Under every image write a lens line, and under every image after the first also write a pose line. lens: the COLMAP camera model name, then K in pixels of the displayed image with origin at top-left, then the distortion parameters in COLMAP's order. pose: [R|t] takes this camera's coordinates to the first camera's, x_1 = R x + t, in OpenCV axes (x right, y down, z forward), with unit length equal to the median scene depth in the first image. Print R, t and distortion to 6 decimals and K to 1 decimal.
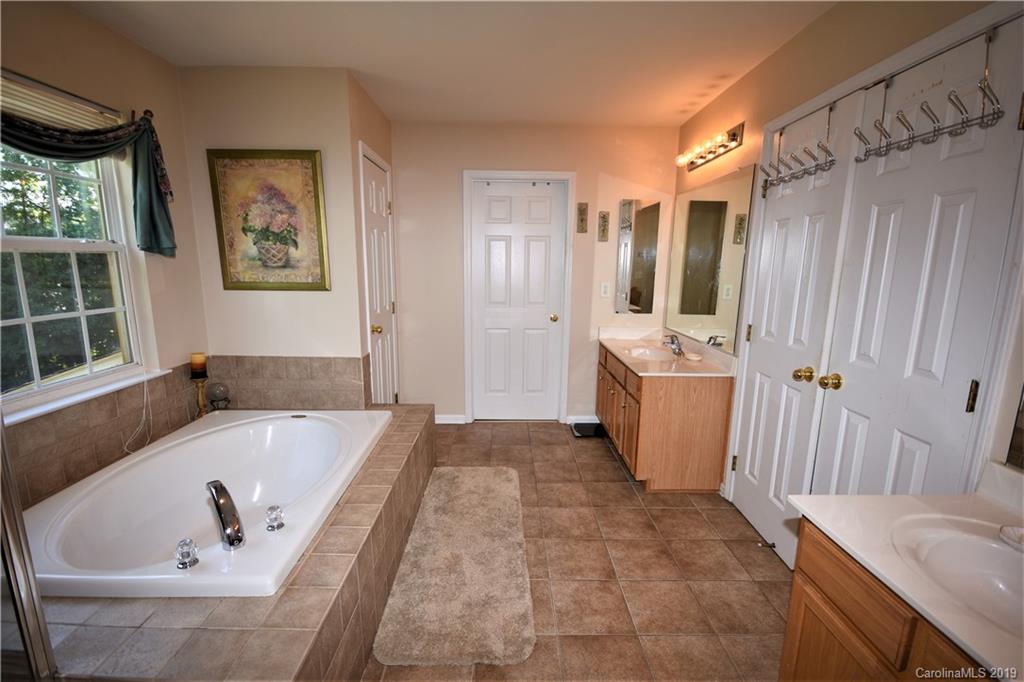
lens RADIAL K [[458.1, 0, 510.7], [0, 458.1, 350.8], [0, 0, 1]] dist [0.002049, -0.000642]
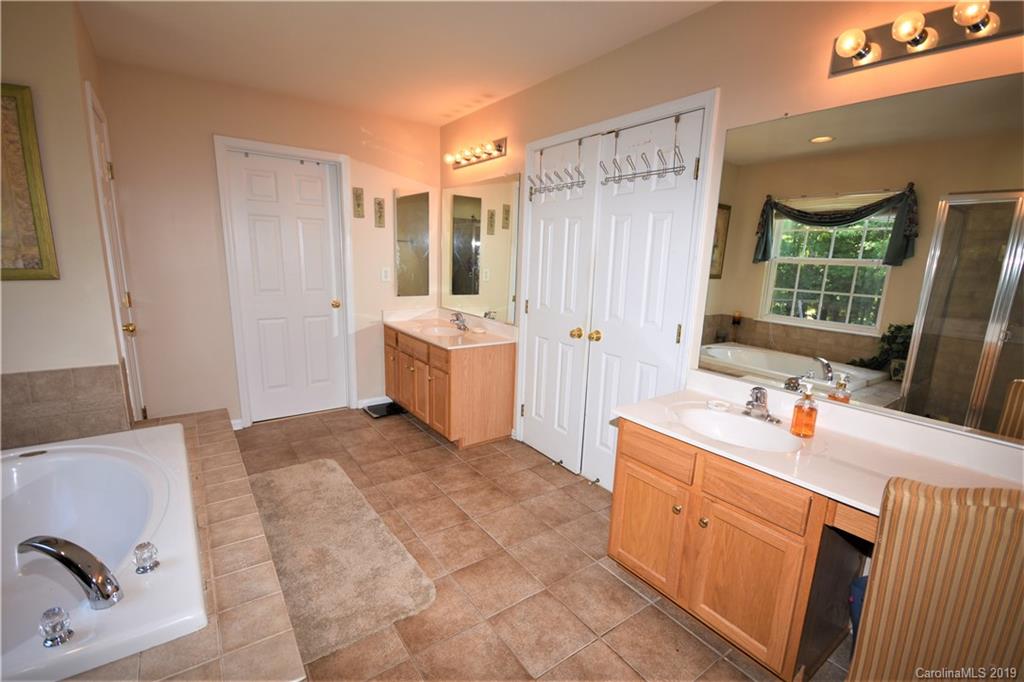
lens RADIAL K [[458.1, 0, 510.7], [0, 458.1, 350.8], [0, 0, 1]] dist [0.002049, -0.000642]
pose [[0.819122, -0.104790, 0.563966, -0.239324], [0.086092, 0.994494, 0.059743, 0.002893], [-0.567122, -0.000384, 0.823634, -0.026978]]
